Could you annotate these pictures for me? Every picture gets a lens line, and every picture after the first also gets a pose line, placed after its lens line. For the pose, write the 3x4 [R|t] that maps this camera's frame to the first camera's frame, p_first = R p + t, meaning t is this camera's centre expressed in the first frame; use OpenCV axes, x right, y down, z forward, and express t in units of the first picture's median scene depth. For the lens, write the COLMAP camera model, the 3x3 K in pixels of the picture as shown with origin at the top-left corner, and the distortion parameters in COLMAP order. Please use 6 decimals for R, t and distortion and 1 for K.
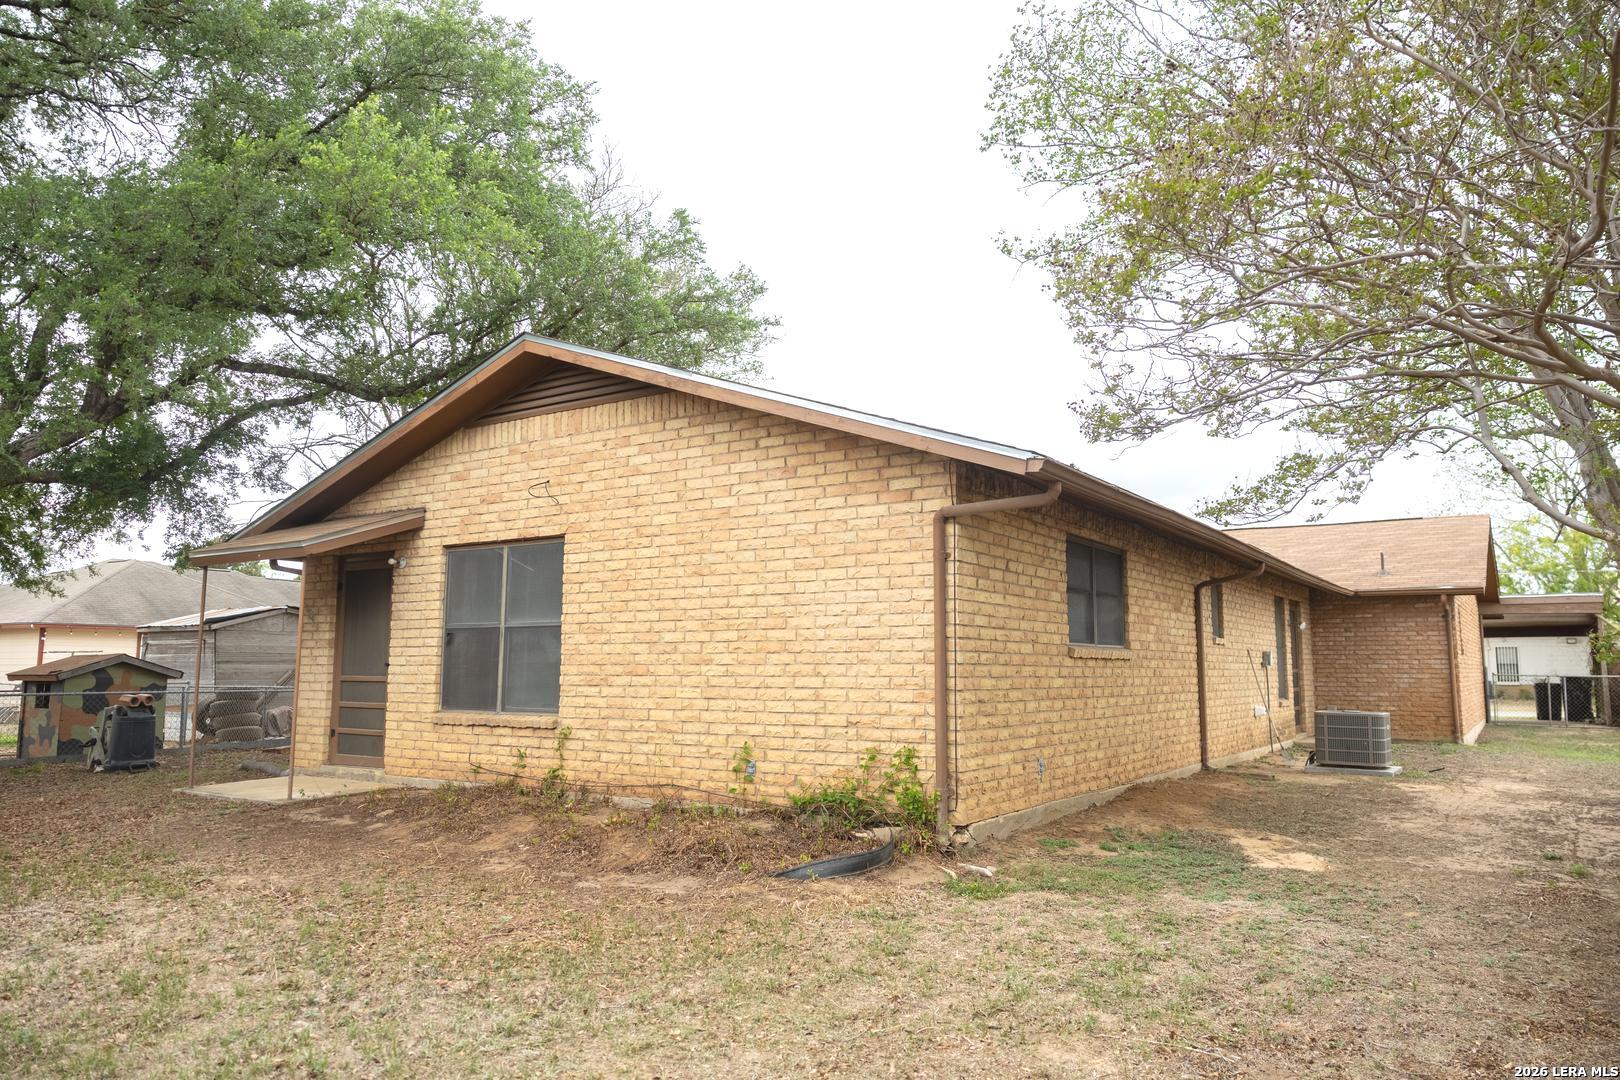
lens RADIAL K [[1080.2, 0, 810.0], [0, 1080.2, 540.0], [0, 0, 1]] dist [-0.005668, 0.004819]
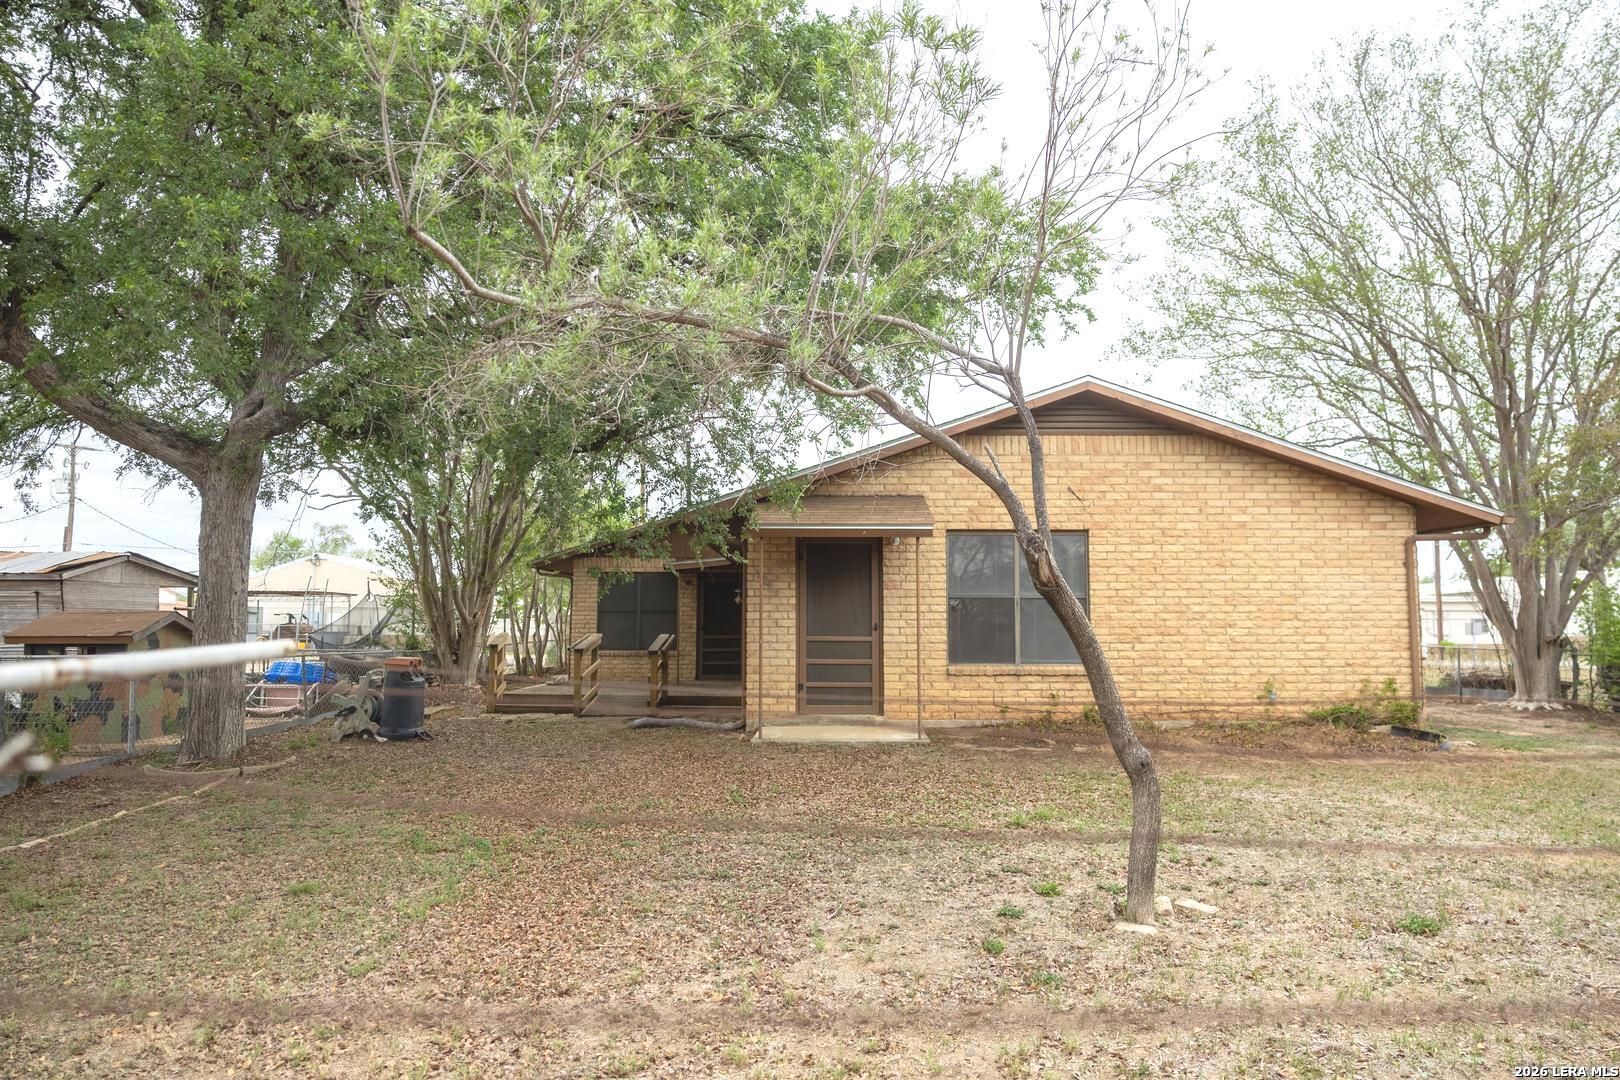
lens RADIAL K [[1080.2, 0, 810.0], [0, 1080.2, 540.0], [0, 0, 1]] dist [-0.005668, 0.004819]
pose [[0.844911, 0.044416, 0.533060, -1.310582], [-0.064538, 0.997731, 0.019161, 0.004509], [-0.530999, -0.050592, 0.845861, 0.062026]]
